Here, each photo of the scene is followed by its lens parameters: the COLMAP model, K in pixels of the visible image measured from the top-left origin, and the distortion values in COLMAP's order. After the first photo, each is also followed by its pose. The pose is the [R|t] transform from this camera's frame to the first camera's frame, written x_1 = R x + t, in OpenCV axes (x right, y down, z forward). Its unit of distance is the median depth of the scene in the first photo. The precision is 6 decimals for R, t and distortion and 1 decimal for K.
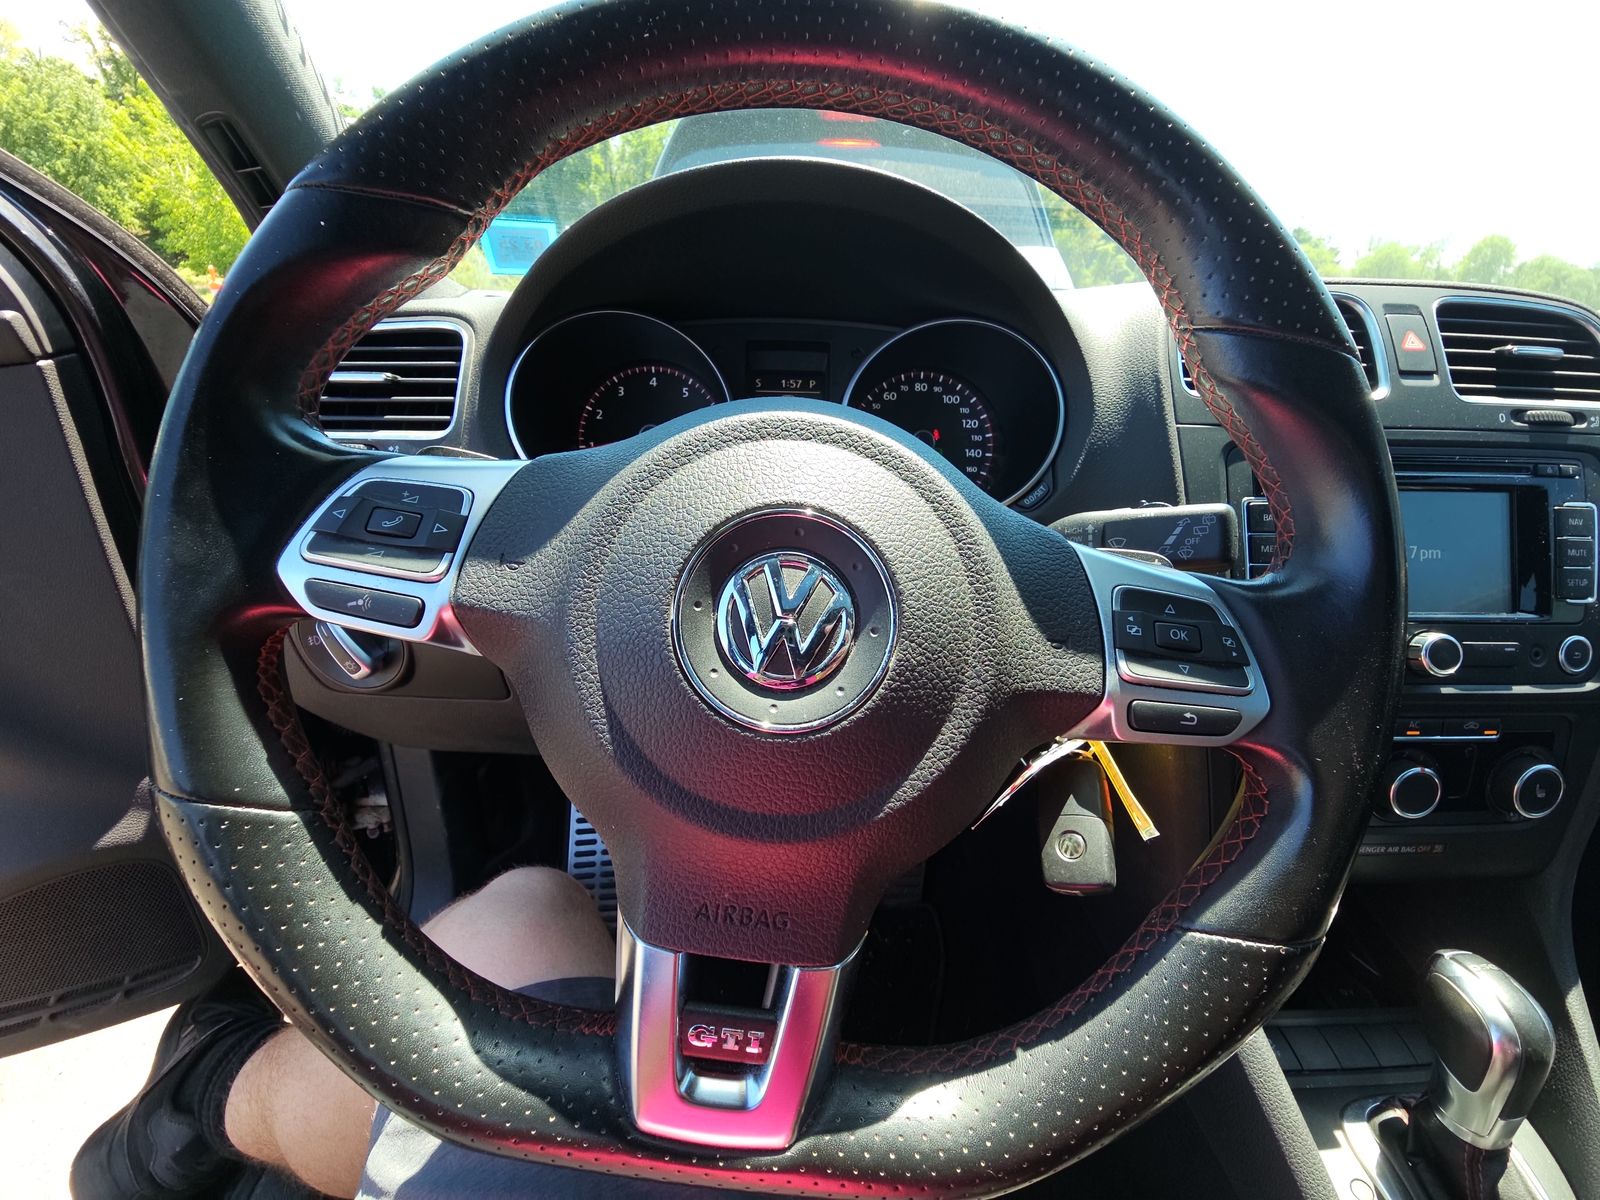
lens RADIAL K [[673.0, 0, 799.4], [0, 673.0, 604.2], [0, 0, 1]] dist [0.006089, -0.006384]
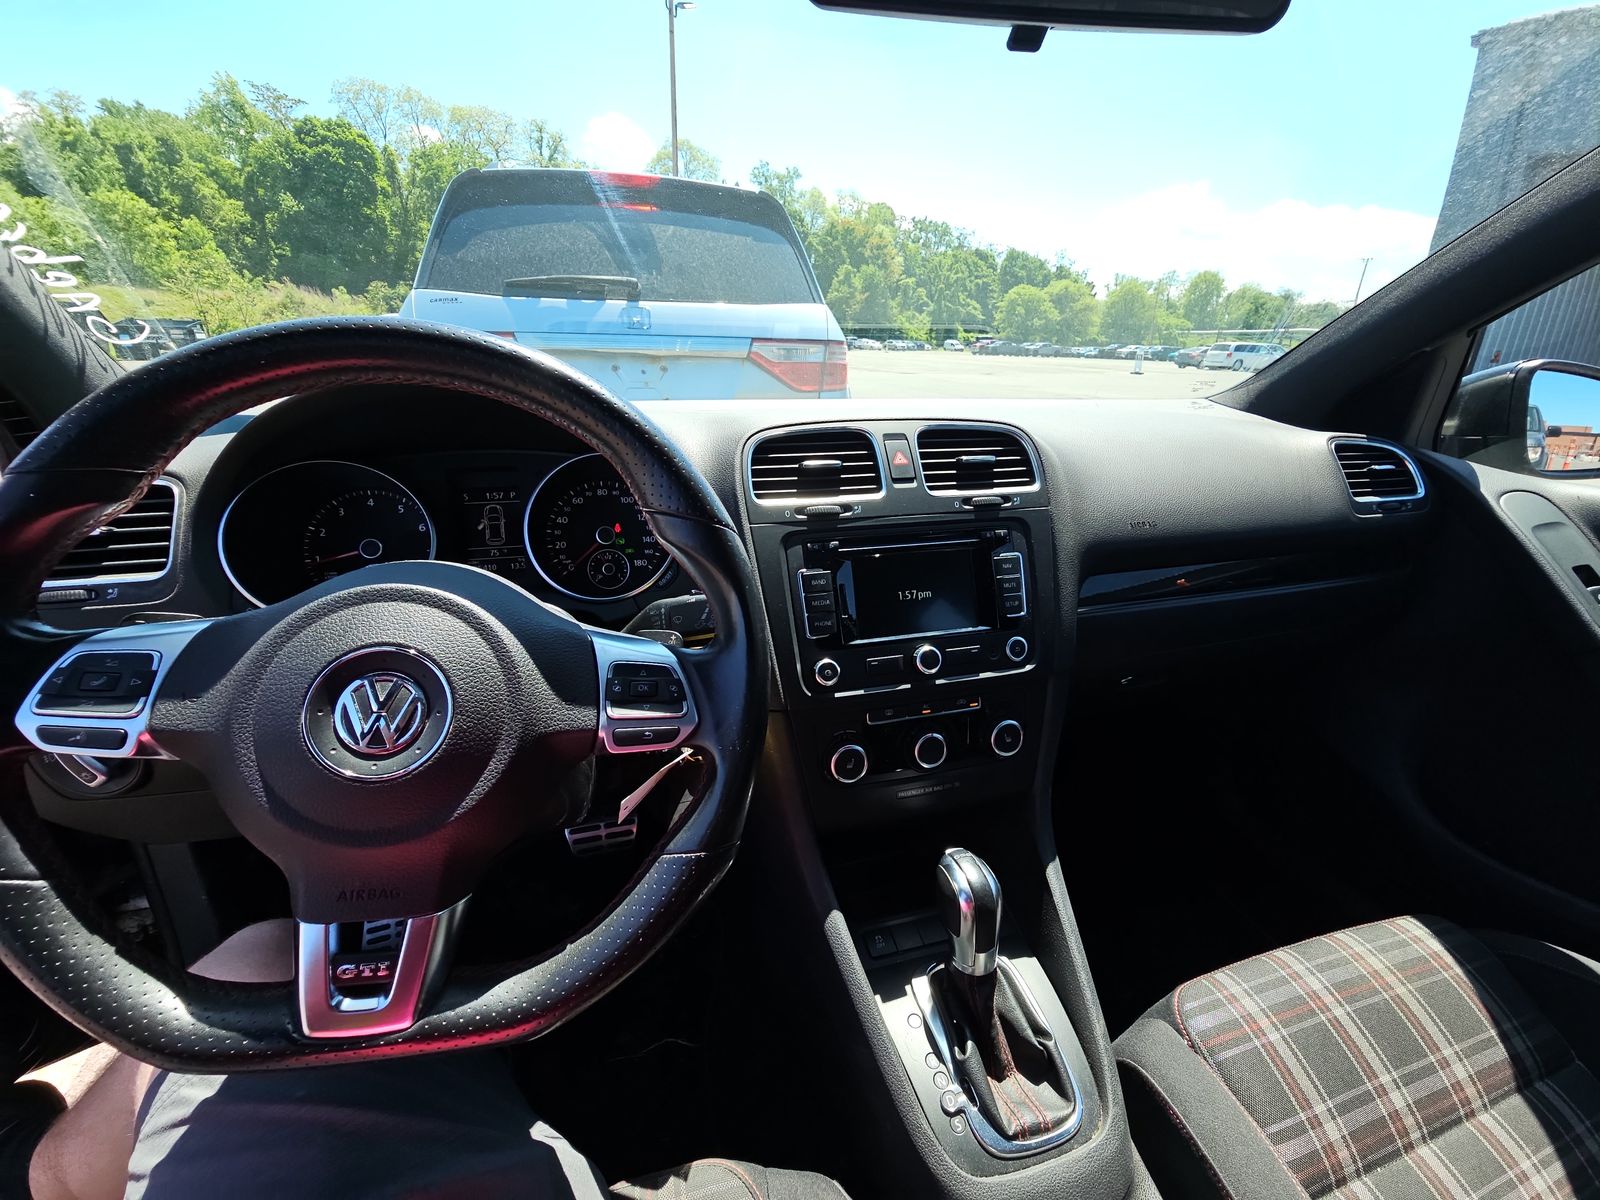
lens RADIAL K [[673.0, 0, 807.4], [0, 673.0, 602.9], [0, 0, 1]] dist [0.006089, -0.006384]
pose [[0.969511, -0.099700, 0.223848, 0.319317], [0.108154, 0.993799, -0.025797, -0.043093], [-0.219888, 0.049220, 0.974283, -0.428597]]
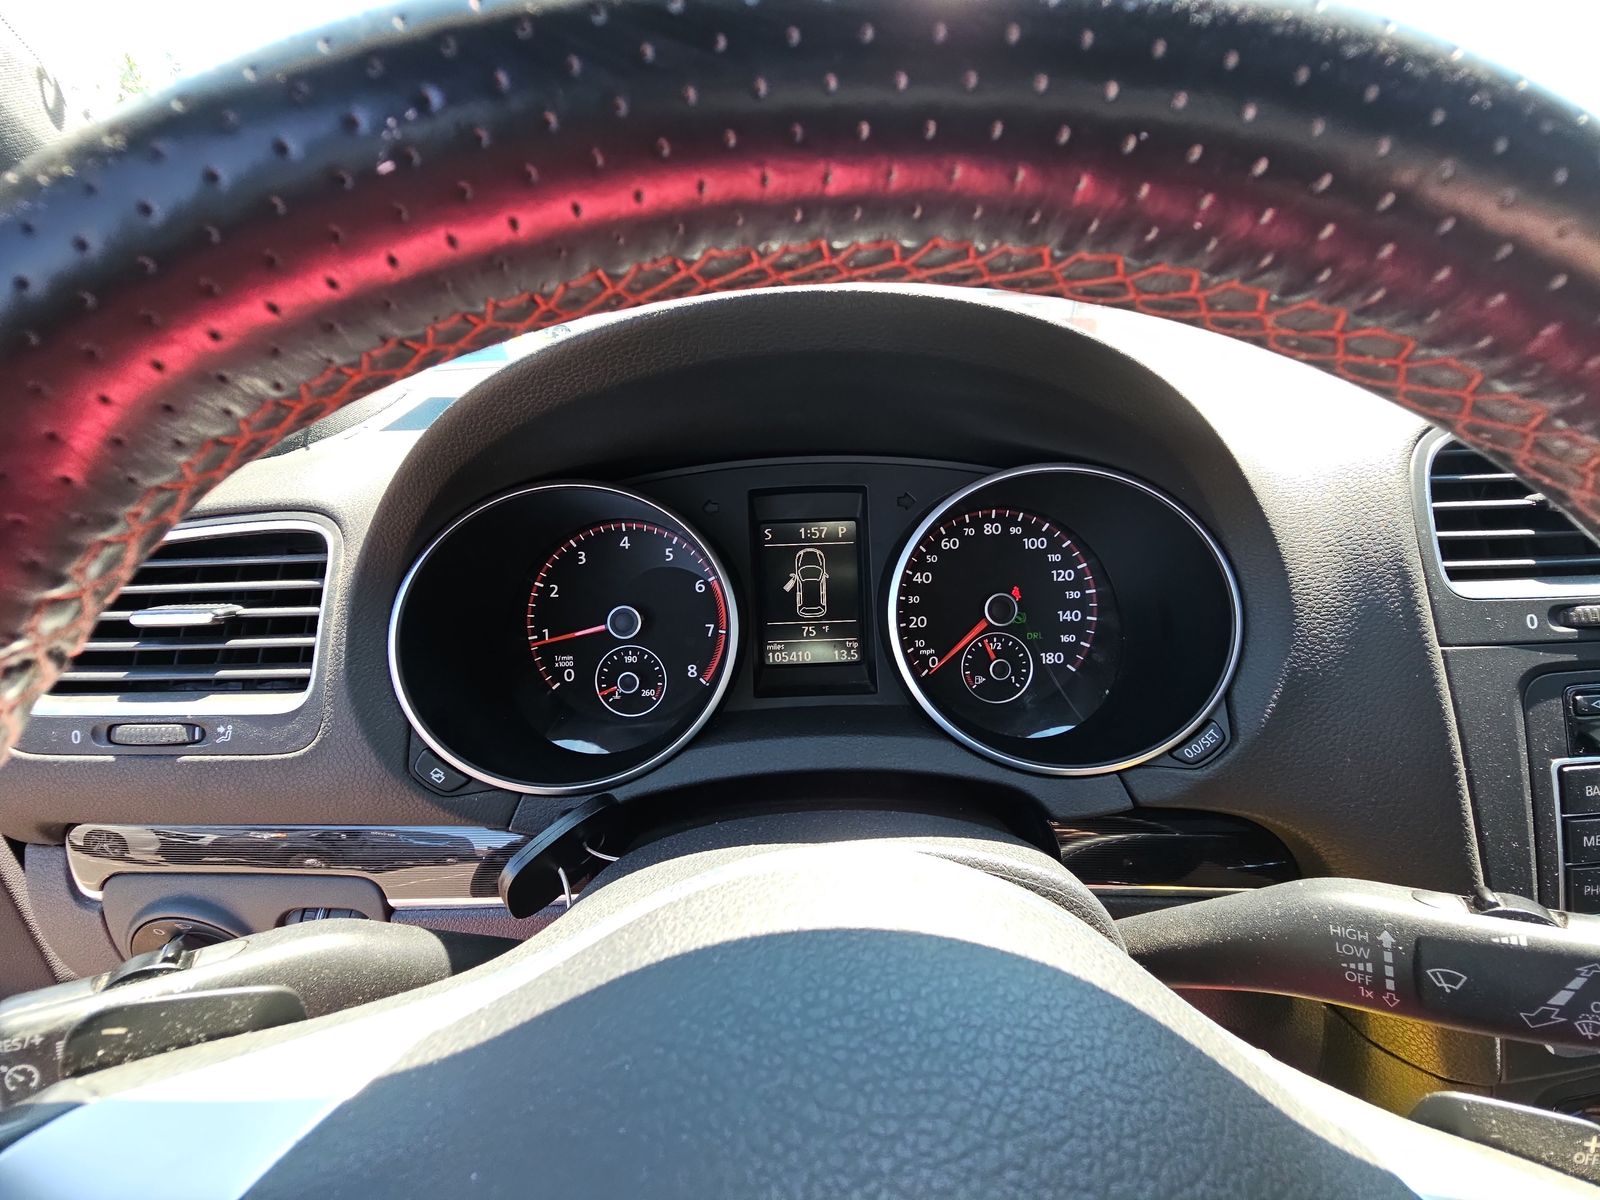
lens RADIAL K [[673.0, 0, 802.5], [0, 673.0, 622.9], [0, 0, 1]] dist [0.006089, -0.006384]
pose [[0.998531, -0.047930, -0.025266, -0.012535], [0.048369, 0.998684, 0.017050, -0.308654], [0.024416, -0.018247, 0.999535, 0.342080]]
